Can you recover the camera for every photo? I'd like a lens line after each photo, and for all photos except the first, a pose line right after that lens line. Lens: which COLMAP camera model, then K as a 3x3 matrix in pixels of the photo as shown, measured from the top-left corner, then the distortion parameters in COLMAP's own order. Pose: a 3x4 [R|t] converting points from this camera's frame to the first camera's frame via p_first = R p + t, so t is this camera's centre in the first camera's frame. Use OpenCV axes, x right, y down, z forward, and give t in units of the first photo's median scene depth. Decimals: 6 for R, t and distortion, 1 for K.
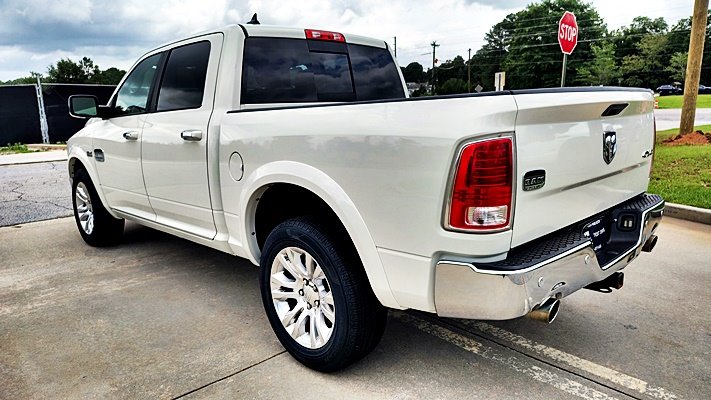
lens RADIAL K [[491.2, 0, 358.5], [0, 491.2, 199.0], [0, 0, 1]] dist [0.013907, -0.019205]
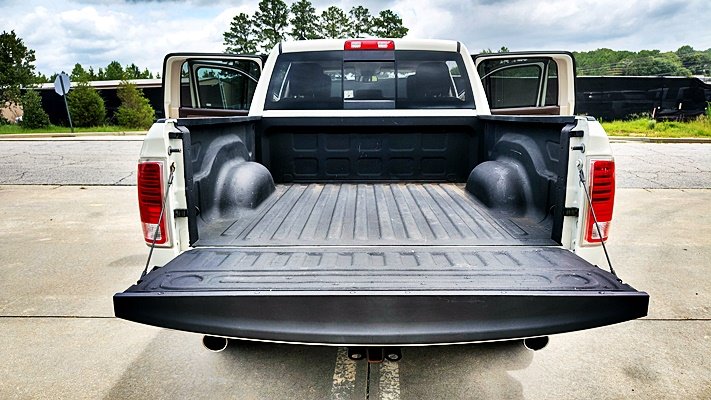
lens RADIAL K [[491.2, 0, 365.3], [0, 491.2, 201.6], [0, 0, 1]] dist [0.013907, -0.019205]
pose [[0.715419, 0.166070, -0.678673, 0.844477], [-0.144823, 0.985493, 0.088484, -0.124033], [0.683522, 0.034984, 0.729091, 0.322550]]
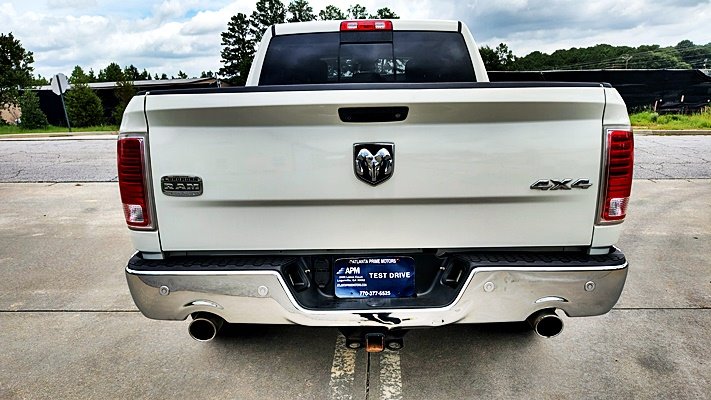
lens RADIAL K [[491.2, 0, 360.3], [0, 491.2, 202.9], [0, 0, 1]] dist [0.013907, -0.019205]
pose [[0.710904, 0.161957, -0.684387, 0.817437], [-0.133440, 0.986508, 0.094842, -0.092542], [0.690514, 0.023901, 0.722924, 0.361451]]
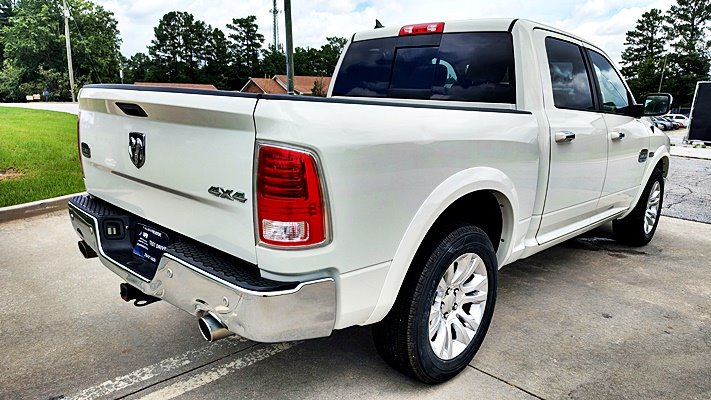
lens RADIAL K [[491.2, 0, 360.3], [0, 491.2, 197.0], [0, 0, 1]] dist [0.013907, -0.019205]
pose [[0.047773, 0.230402, -0.971922, 1.165256], [-0.220153, 0.951534, 0.214747, -0.250719], [0.974295, 0.203713, 0.096182, 1.073402]]
